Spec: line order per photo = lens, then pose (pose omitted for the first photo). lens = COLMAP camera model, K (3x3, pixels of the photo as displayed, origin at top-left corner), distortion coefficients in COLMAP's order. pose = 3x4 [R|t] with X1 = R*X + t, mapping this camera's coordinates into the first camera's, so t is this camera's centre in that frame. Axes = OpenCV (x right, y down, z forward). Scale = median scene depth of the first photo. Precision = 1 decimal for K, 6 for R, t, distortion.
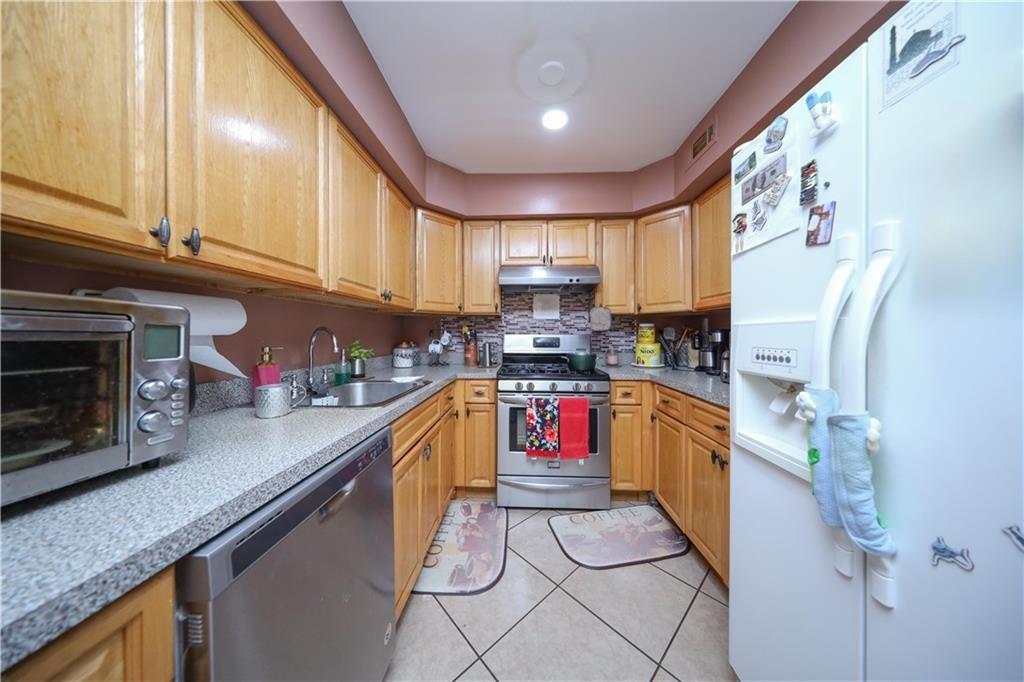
lens RADIAL K [[297.3, 0, 514.0], [0, 297.3, 336.7], [0, 0, 1]] dist [-0.000213, -0.000161]
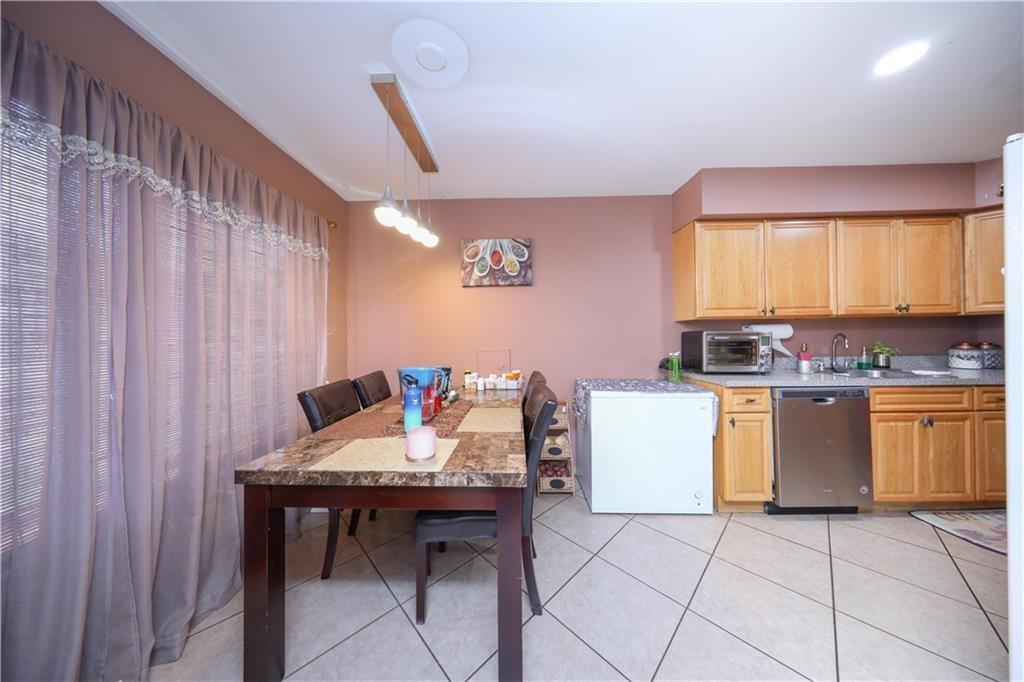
lens RADIAL K [[297.3, 0, 510.1], [0, 297.3, 335.5], [0, 0, 1]] dist [-0.000213, -0.000161]
pose [[0.026337, -0.002051, -0.999651, 0.843135], [0.008191, 0.999965, -0.001836, -0.025455], [0.999620, -0.008139, 0.026353, -0.788899]]
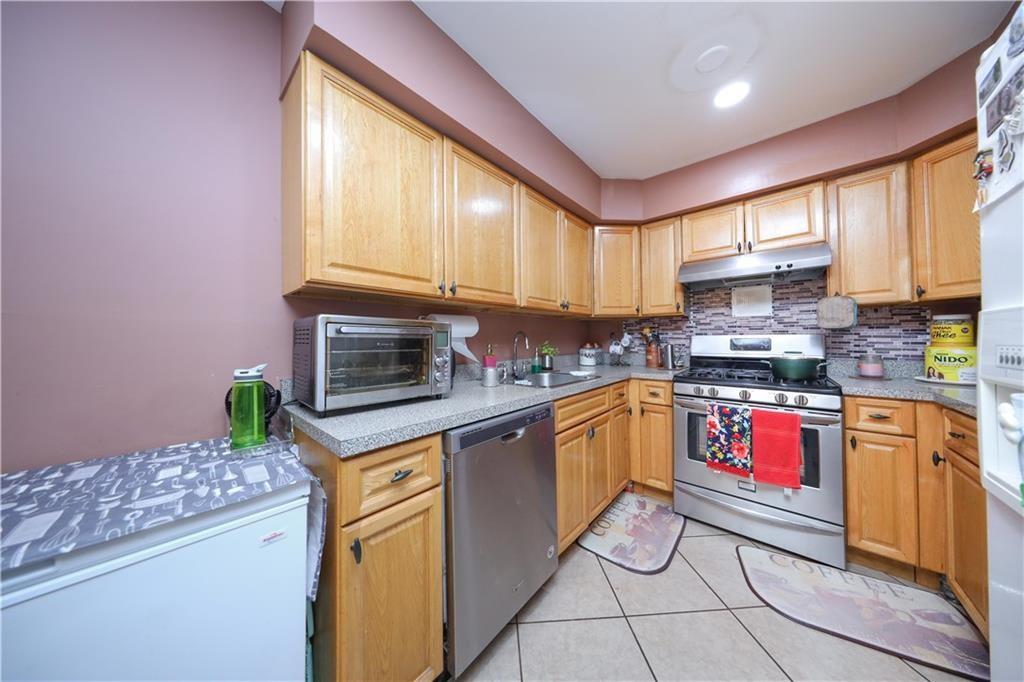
lens RADIAL K [[297.3, 0, 513.1], [0, 297.3, 337.4], [0, 0, 1]] dist [-0.000213, -0.000161]
pose [[0.779036, -0.010736, -0.626887, 0.182175], [0.004461, 0.999923, -0.011581, 0.010655], [0.626963, 0.006225, 0.779024, -0.112091]]
